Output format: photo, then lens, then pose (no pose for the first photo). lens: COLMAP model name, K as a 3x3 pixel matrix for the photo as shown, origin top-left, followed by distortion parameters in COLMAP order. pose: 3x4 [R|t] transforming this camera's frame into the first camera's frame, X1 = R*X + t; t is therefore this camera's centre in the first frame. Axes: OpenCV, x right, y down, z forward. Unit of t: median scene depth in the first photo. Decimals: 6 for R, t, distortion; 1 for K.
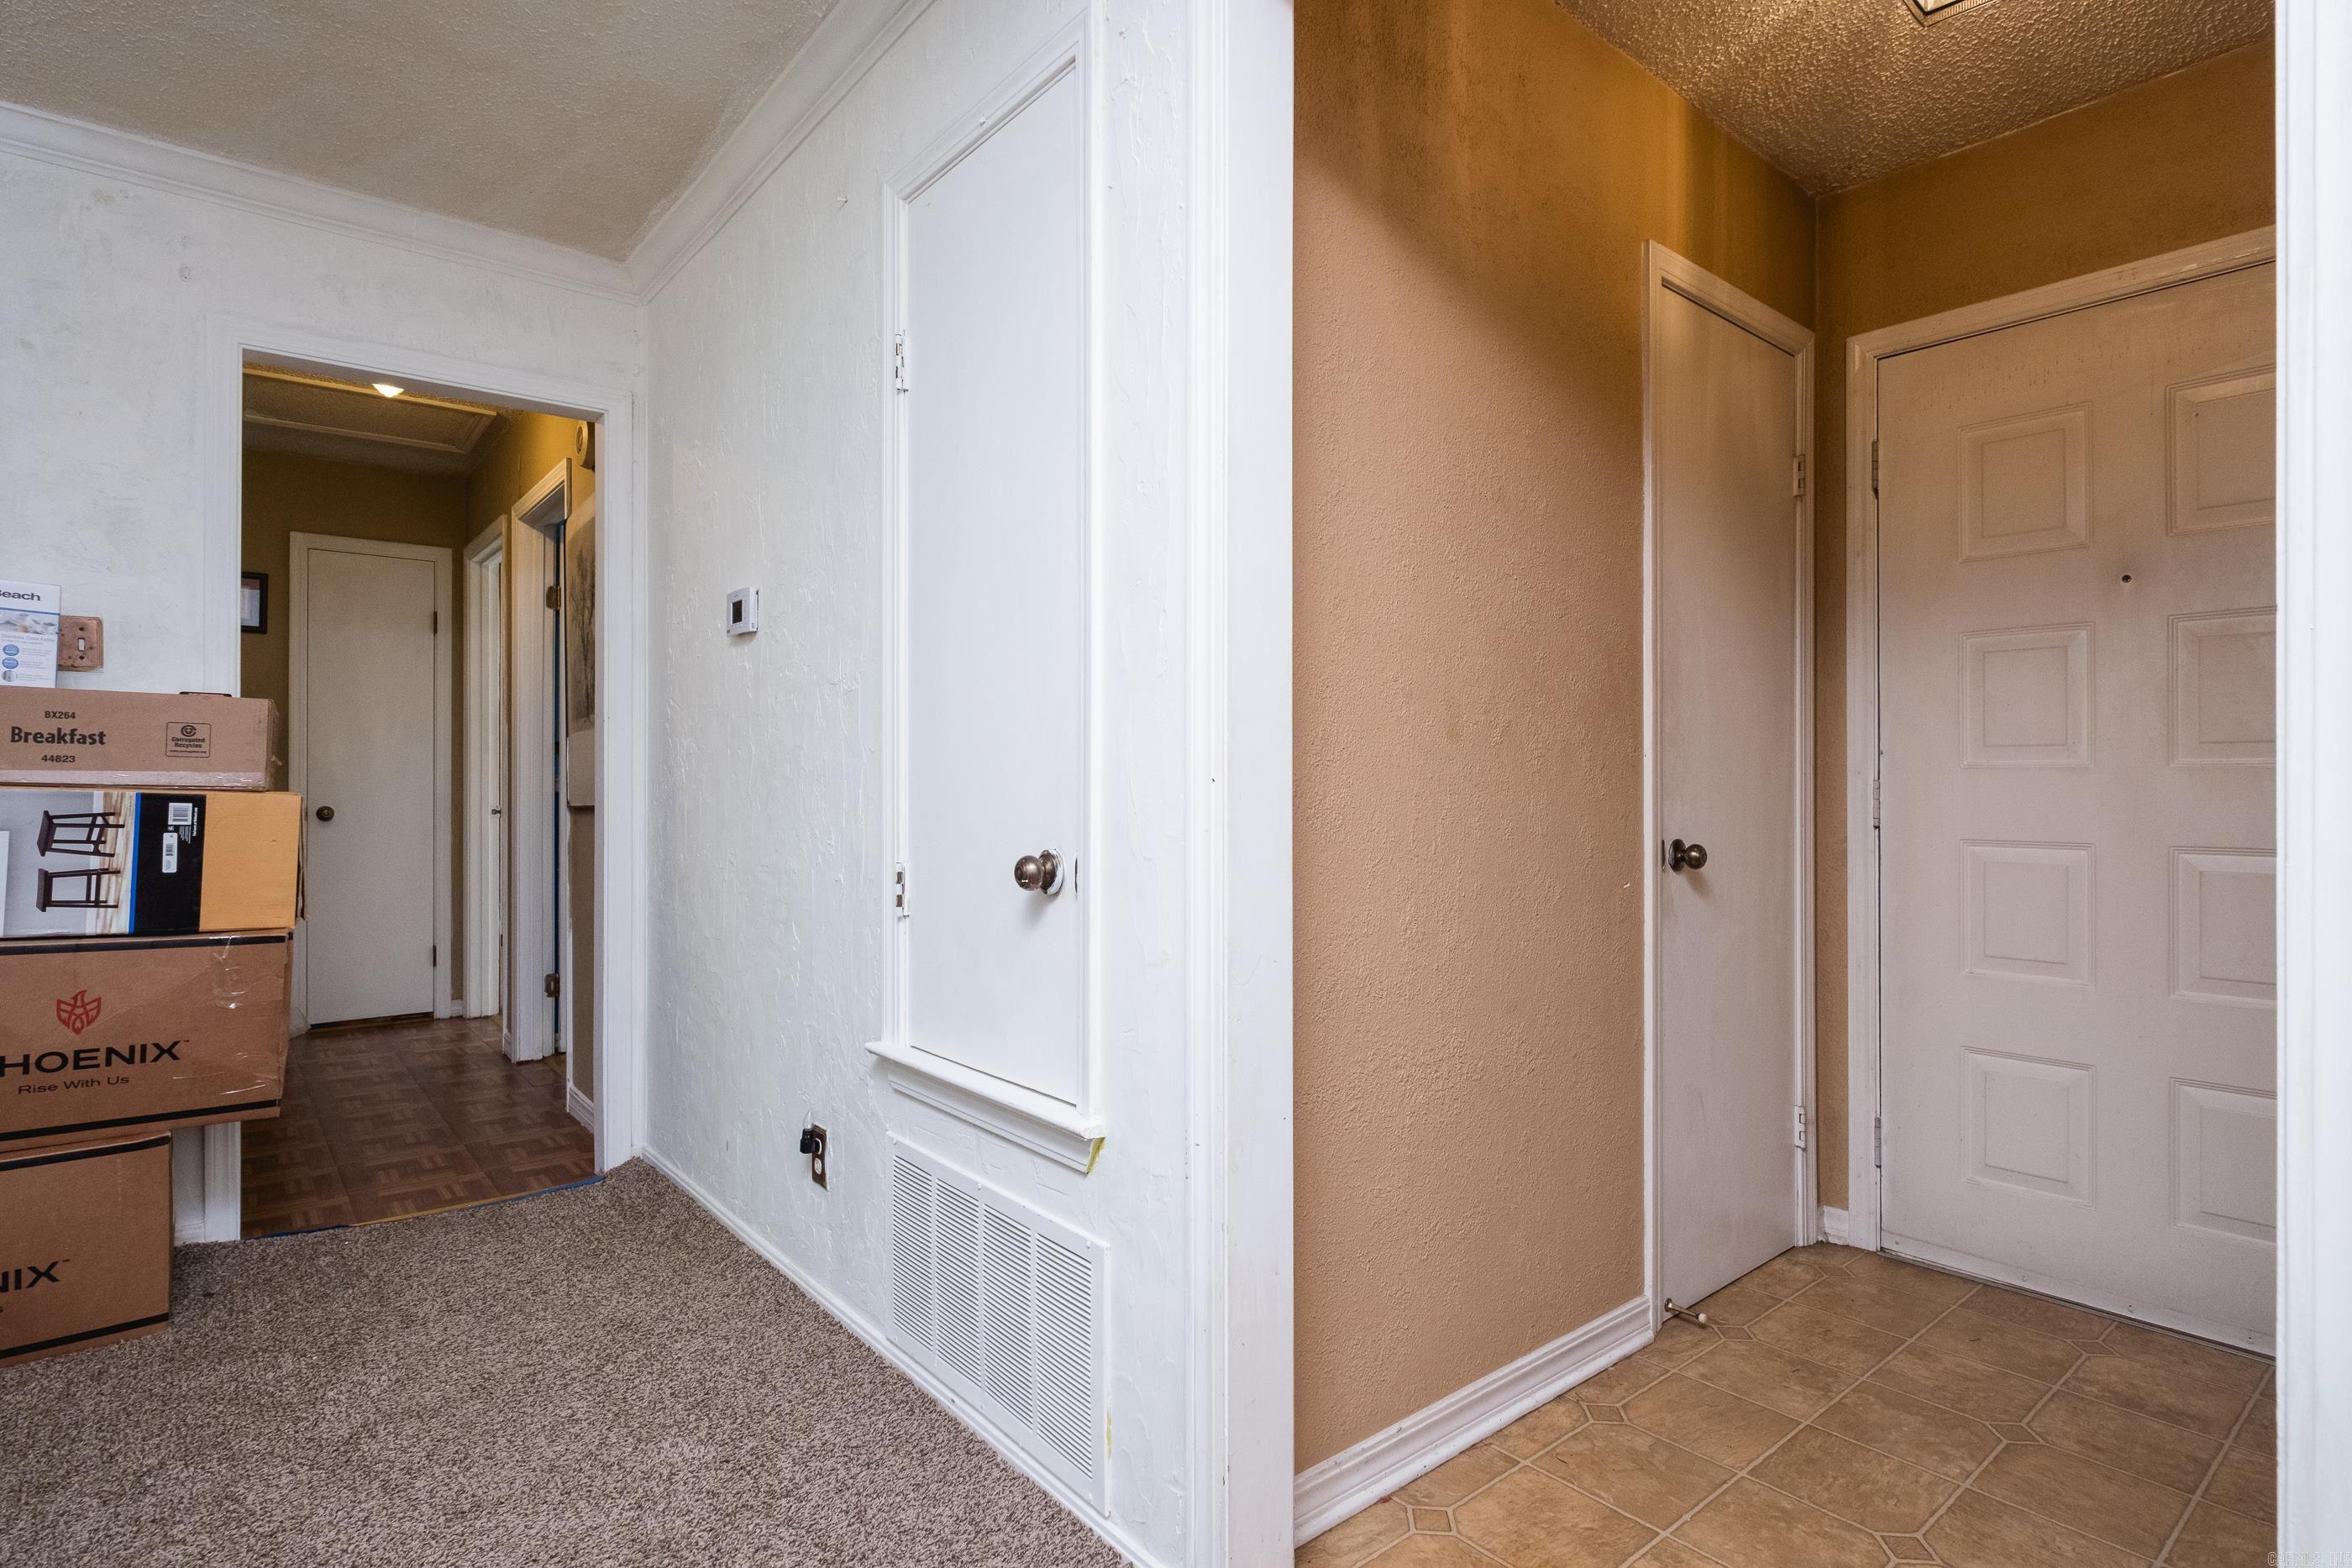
lens RADIAL K [[1196.6, 0, 1176.0], [0, 1196.6, 784.0], [0, 0, 1]] dist [-0.011526, 0.000071]
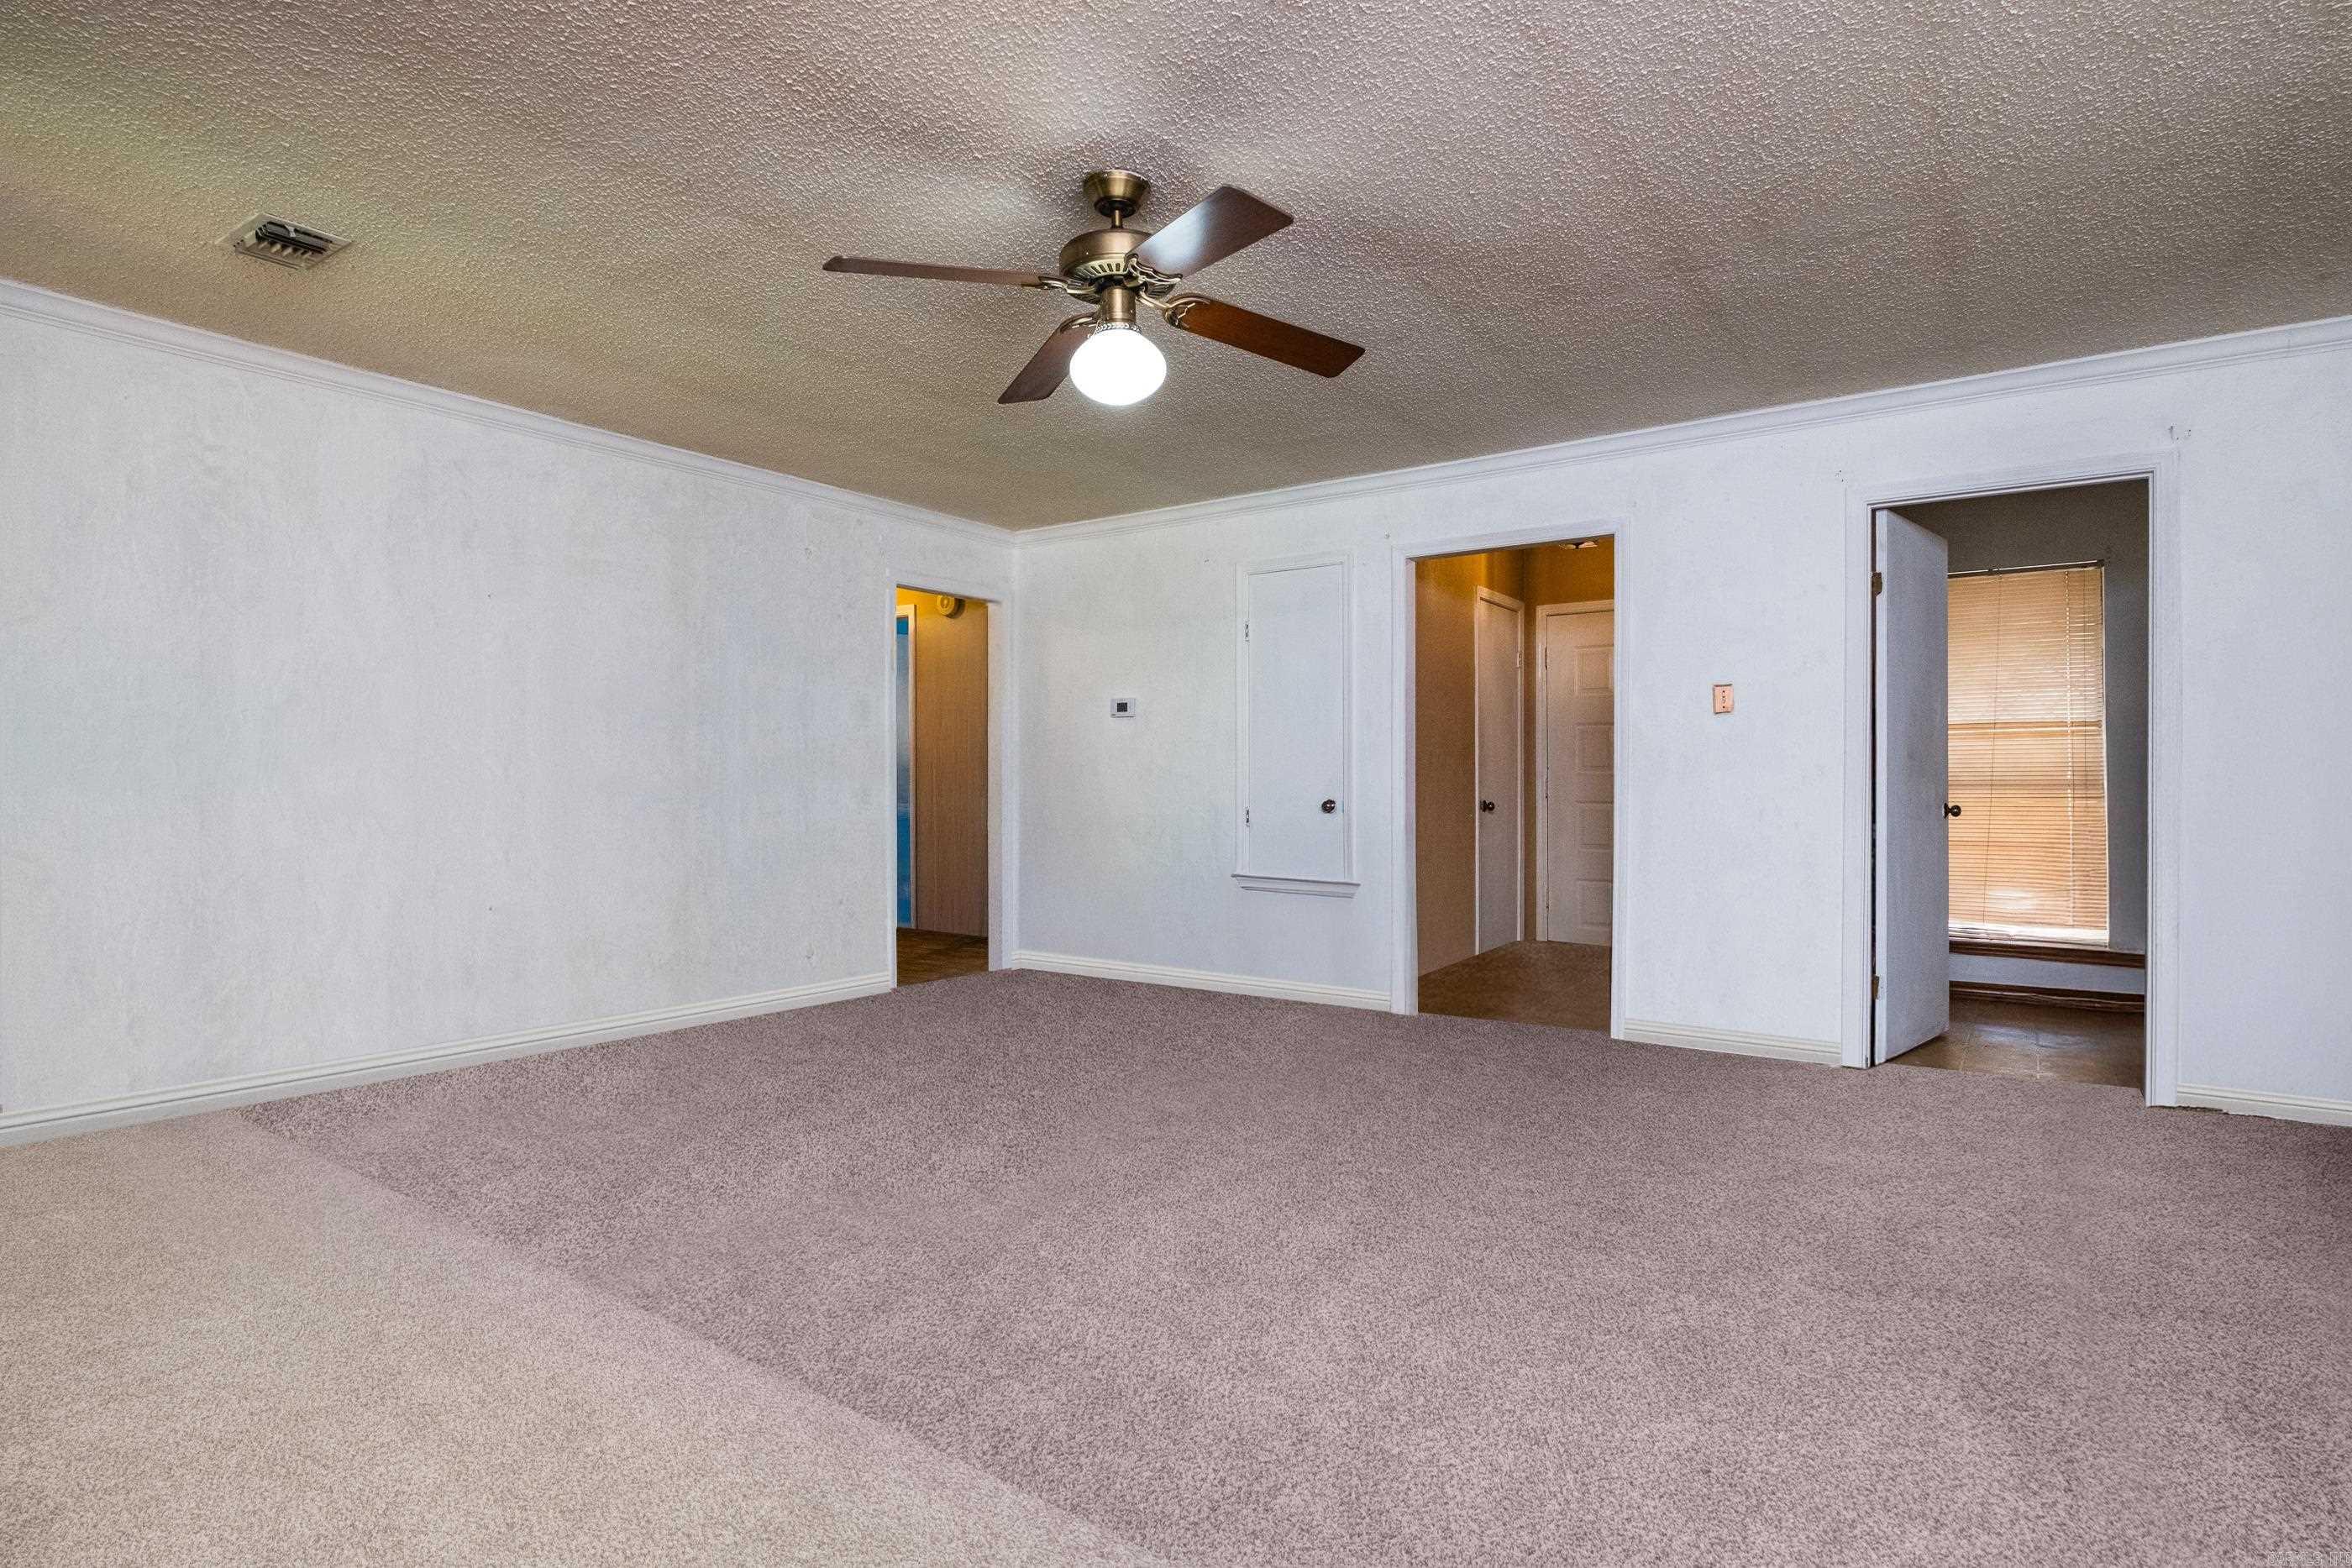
lens RADIAL K [[1196.6, 0, 1176.0], [0, 1196.6, 784.0], [0, 0, 1]] dist [-0.011526, 0.000071]
pose [[0.965834, 0.002101, 0.259153, -0.955790], [-0.002562, 0.999996, 0.001443, 0.005677], [-0.259149, -0.002058, 0.965835, -1.442727]]
